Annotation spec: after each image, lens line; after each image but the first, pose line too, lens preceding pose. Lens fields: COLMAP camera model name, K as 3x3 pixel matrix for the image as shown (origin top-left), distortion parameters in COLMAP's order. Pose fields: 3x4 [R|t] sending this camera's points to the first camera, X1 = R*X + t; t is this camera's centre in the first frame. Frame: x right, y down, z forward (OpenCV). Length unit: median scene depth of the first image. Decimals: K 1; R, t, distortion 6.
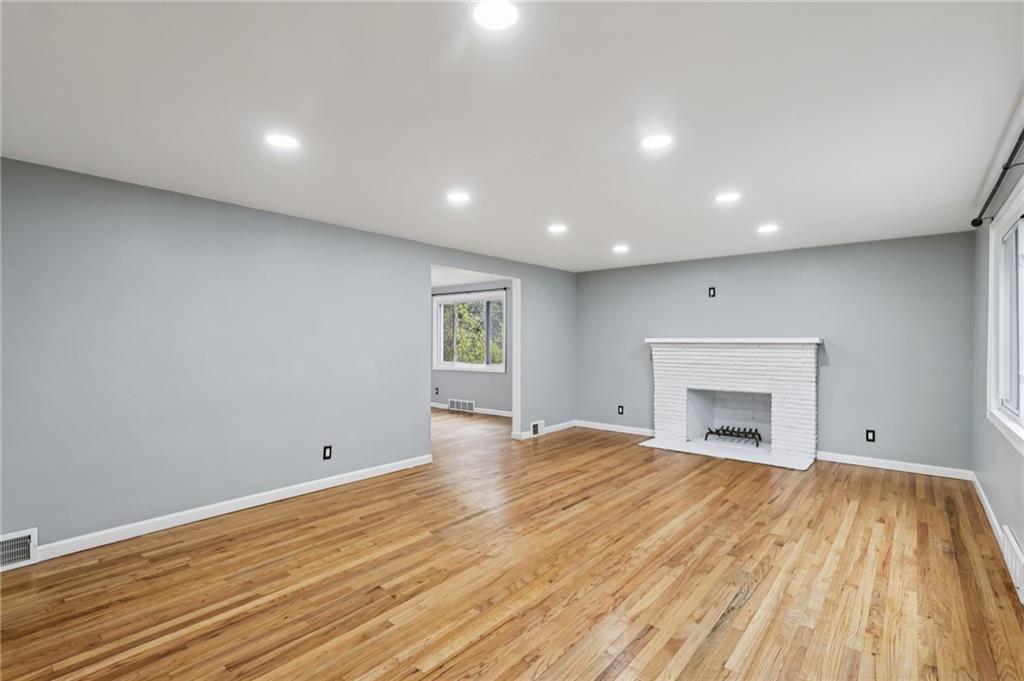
lens RADIAL K [[479.2, 0, 505.1], [0, 479.2, 350.5], [0, 0, 1]] dist [-0.002144, 0.001951]
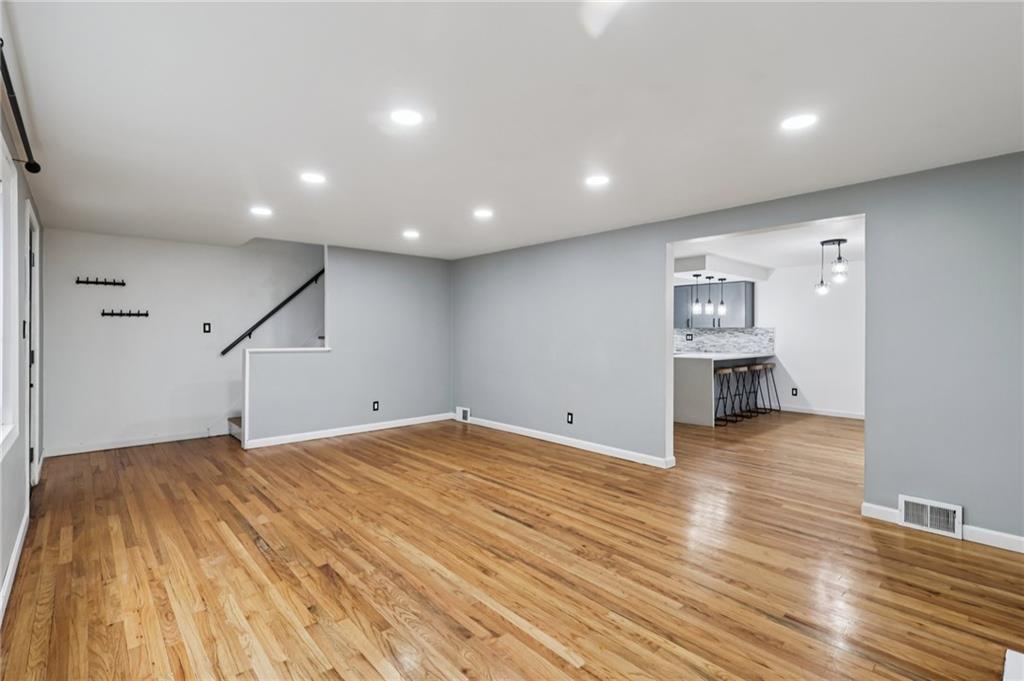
lens RADIAL K [[479.2, 0, 511.7], [0, 479.2, 337.0], [0, 0, 1]] dist [-0.002144, 0.001951]
pose [[-0.129241, 0.009982, -0.991563, 1.033996], [-0.018922, 0.999742, 0.012530, -0.018516], [0.991433, 0.020382, -0.129019, 1.142741]]
